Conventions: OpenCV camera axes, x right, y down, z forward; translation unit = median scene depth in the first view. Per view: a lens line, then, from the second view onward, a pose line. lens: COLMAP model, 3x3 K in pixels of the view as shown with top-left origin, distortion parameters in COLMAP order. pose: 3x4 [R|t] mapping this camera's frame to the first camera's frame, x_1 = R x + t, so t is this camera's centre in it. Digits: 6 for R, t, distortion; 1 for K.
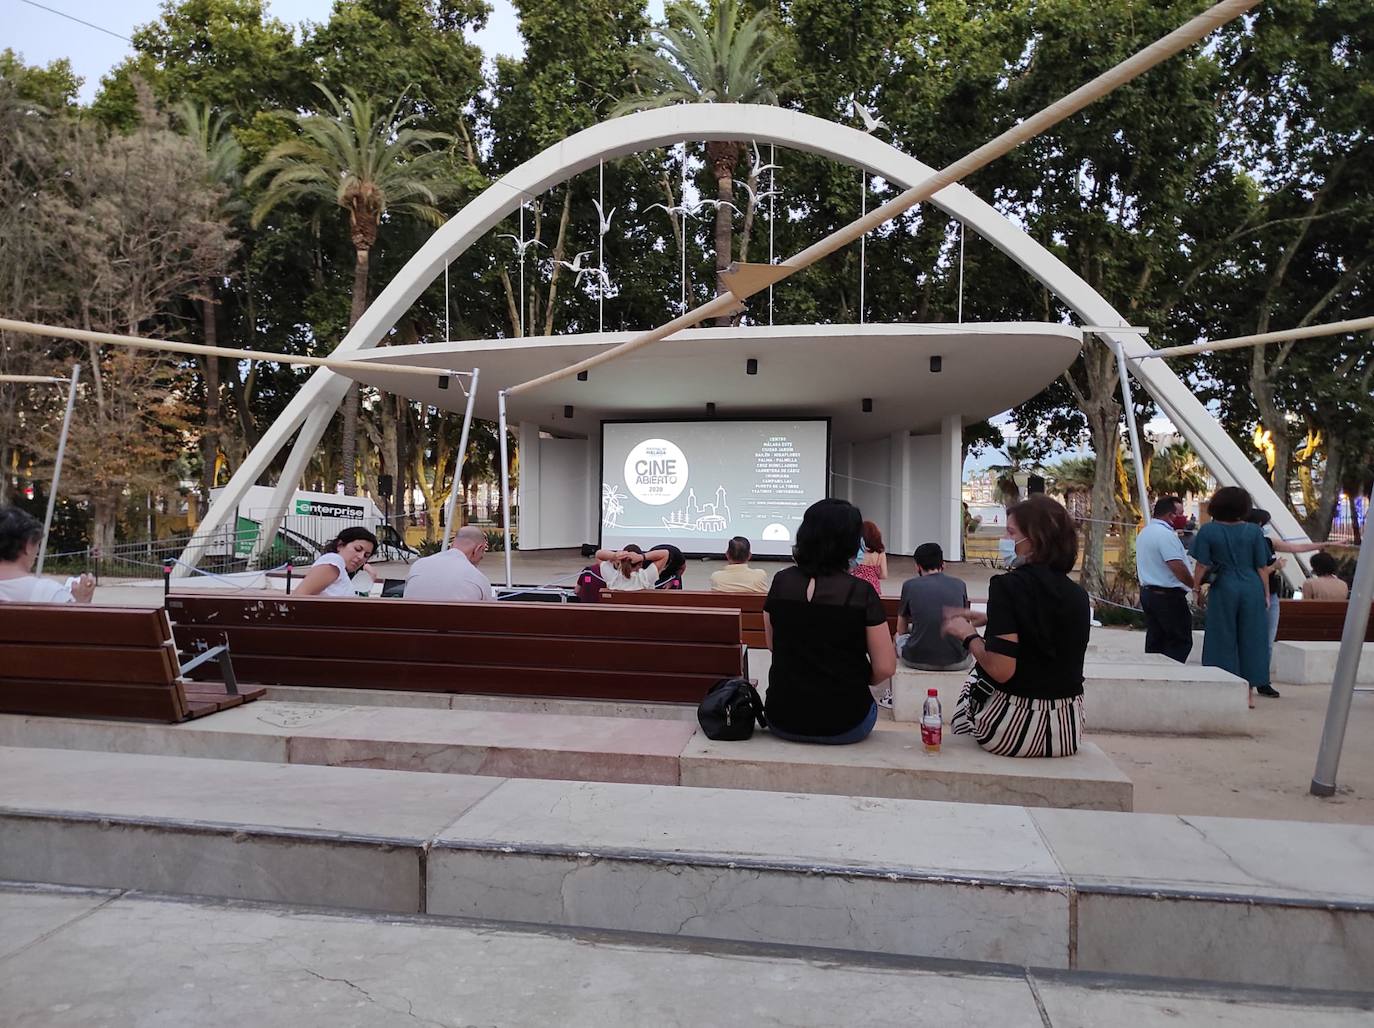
lens RADIAL K [[1012.4, 0, 687.5], [0, 1012.4, 515.3], [0, 0, 1]] dist [0.025867, -0.005079]
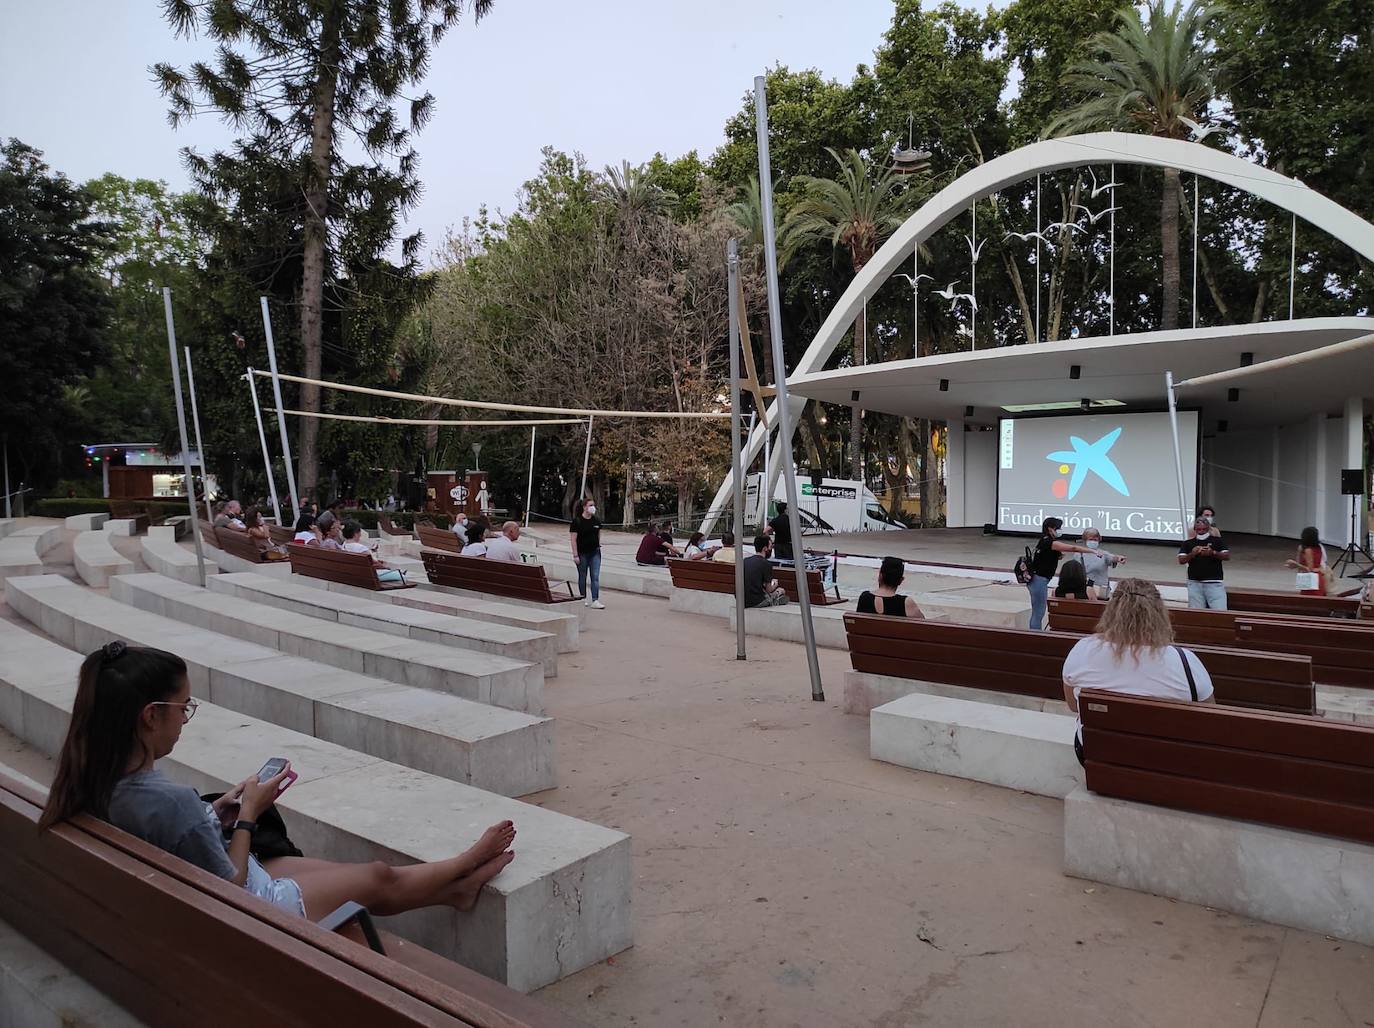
lens RADIAL K [[1007.5, 0, 686.9], [0, 1007.5, 515.7], [0, 0, 1]] dist [0.045783, -0.040051]
pose [[0.806684, 0.015437, -0.590781, 0.241217], [0.002888, 0.999544, 0.030061, -0.013285], [0.590976, -0.025956, 0.806272, -0.110727]]
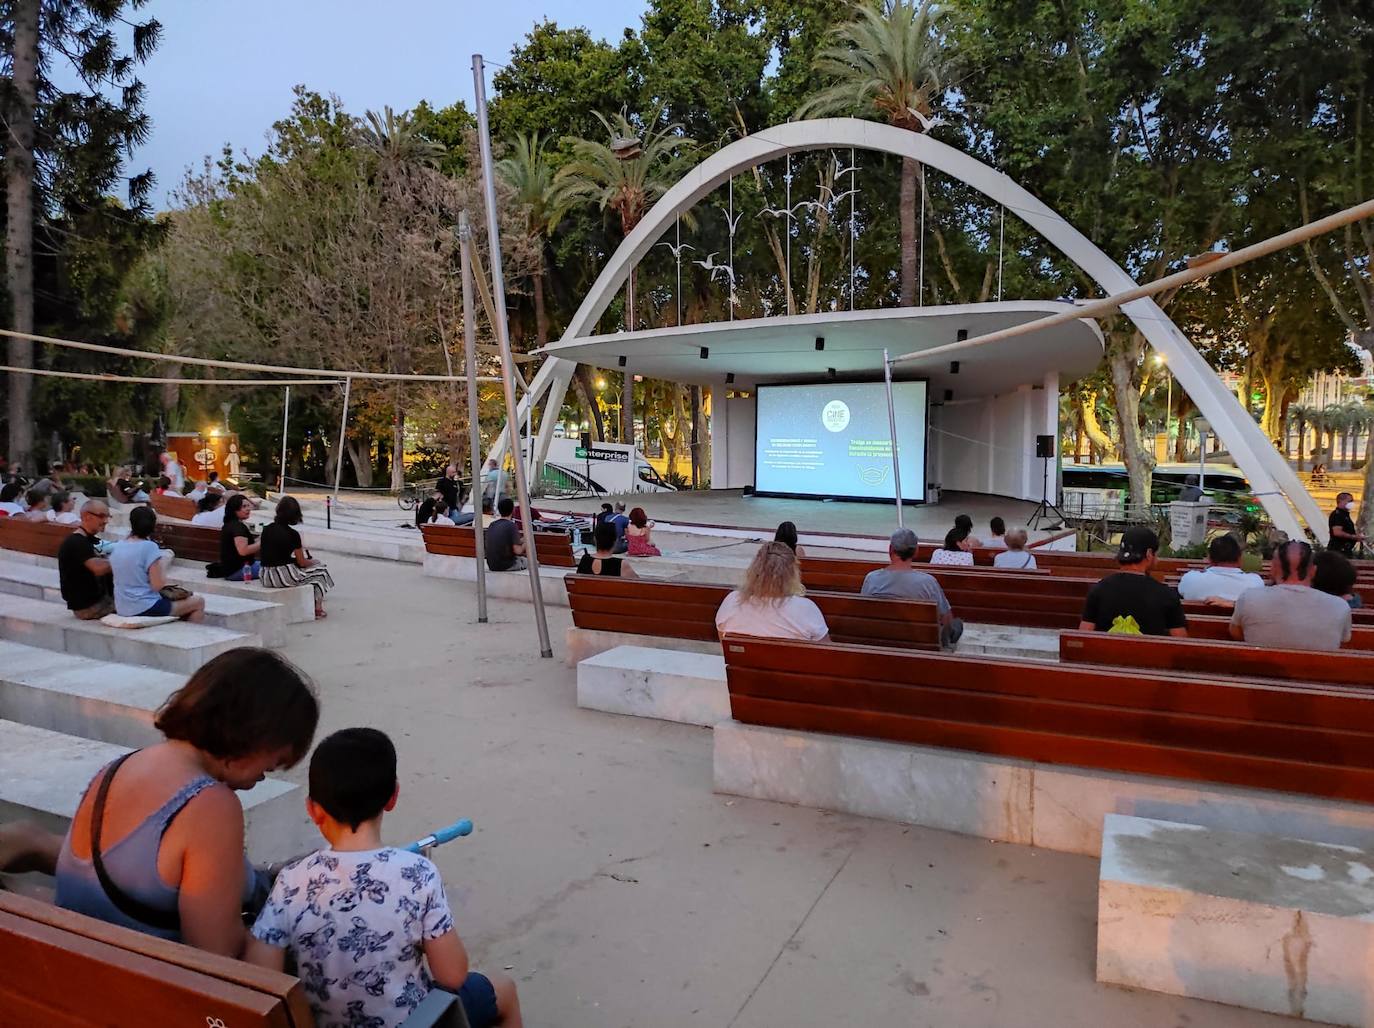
lens RADIAL K [[1006.0, 0, 690.7], [0, 1006.0, 516.3], [0, 0, 1]] dist [0.050027, -0.052073]
pose [[0.915049, 0.024840, -0.402576, 0.258873], [0.003404, 0.997591, 0.069293, -0.014952], [0.403328, -0.064777, 0.912760, -0.114945]]
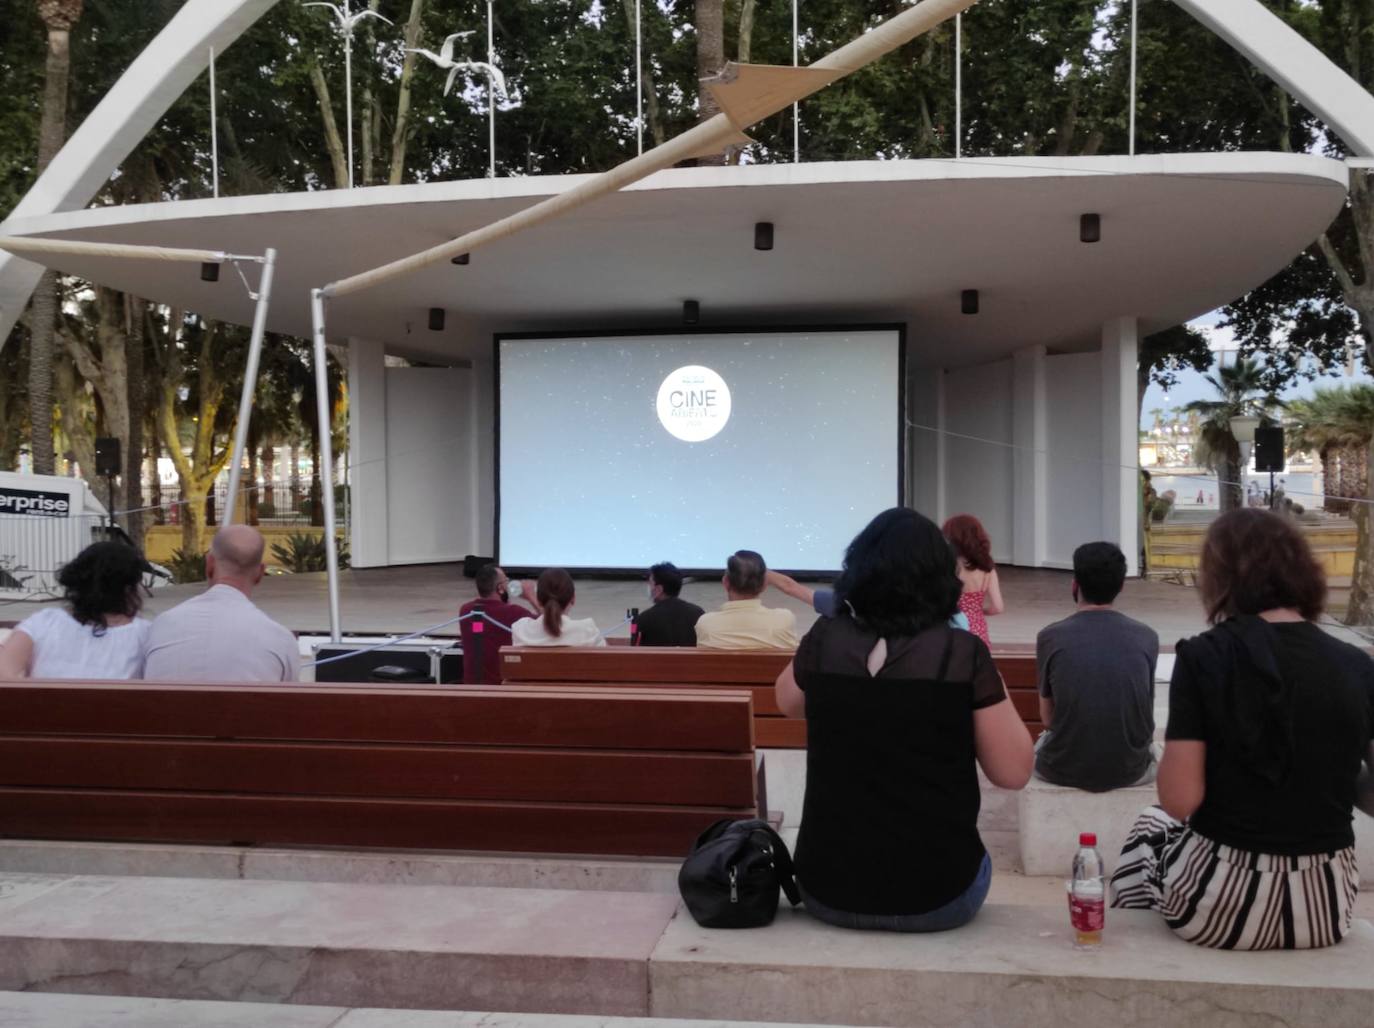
lens RADIAL K [[1813.5, 0, 690.3], [0, 1813.5, 513.0], [0, 0, 1]] dist [0.028688, -0.018048]
pose [[0.999664, -0.015209, 0.020972, -0.000237], [0.015006, 0.999839, 0.009839, -0.002629], [-0.021118, -0.009521, 0.999732, -0.002407]]
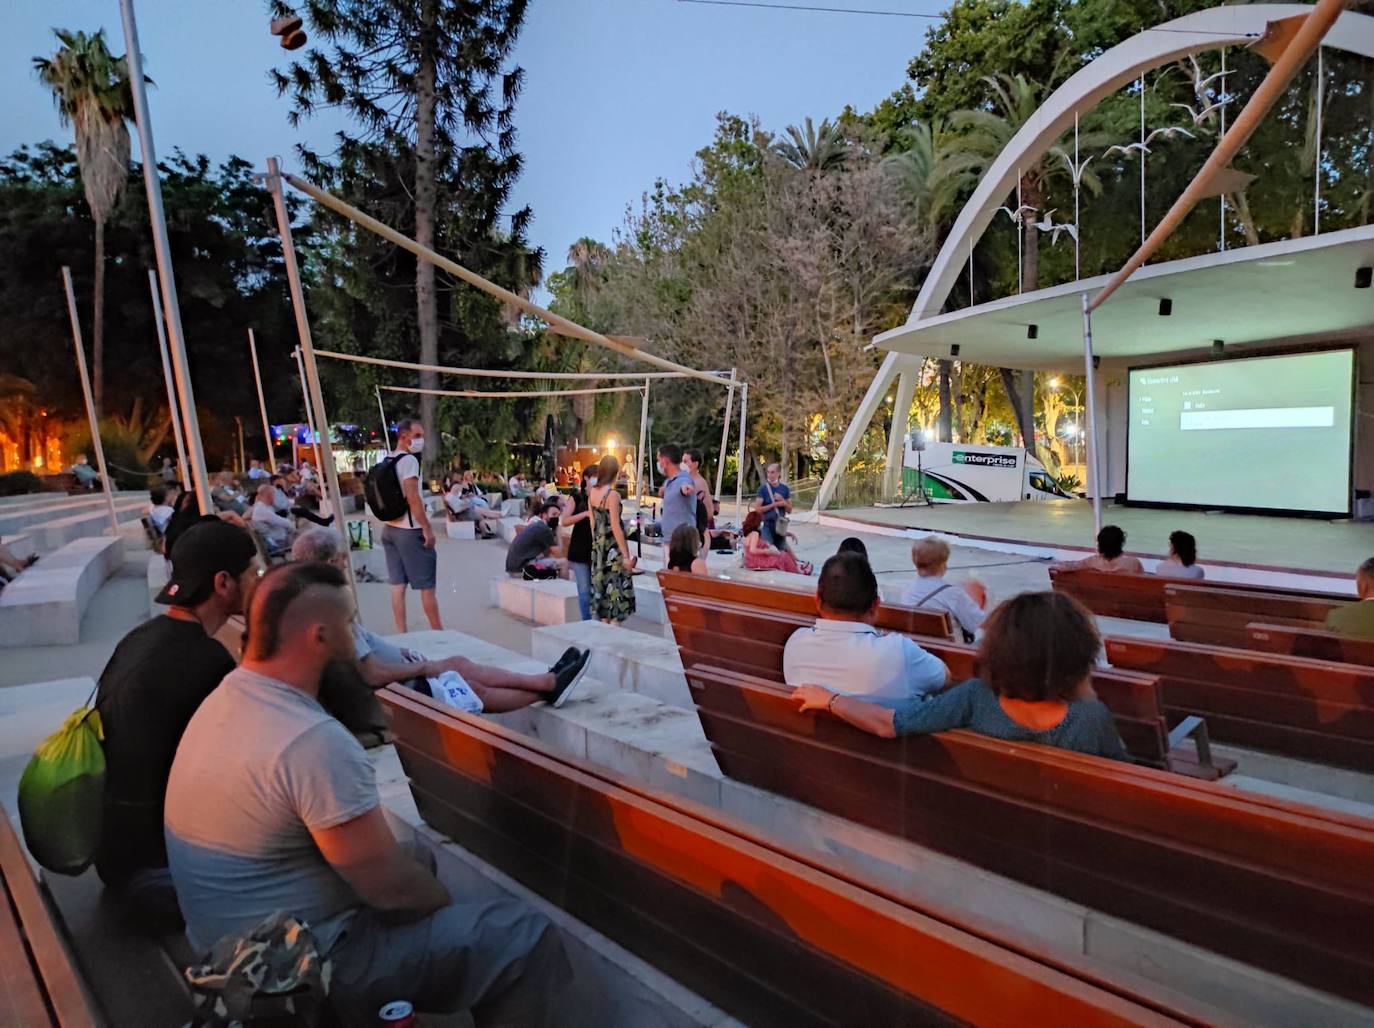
lens RADIAL K [[1007.5, 0, 686.9], [0, 1007.5, 515.7], [0, 0, 1]] dist [0.045783, -0.040051]
pose [[0.610501, 0.031549, -0.791387, 0.339134], [0.015477, 0.998540, 0.051747, -0.005970], [0.791864, -0.043840, 0.609122, 0.041604]]
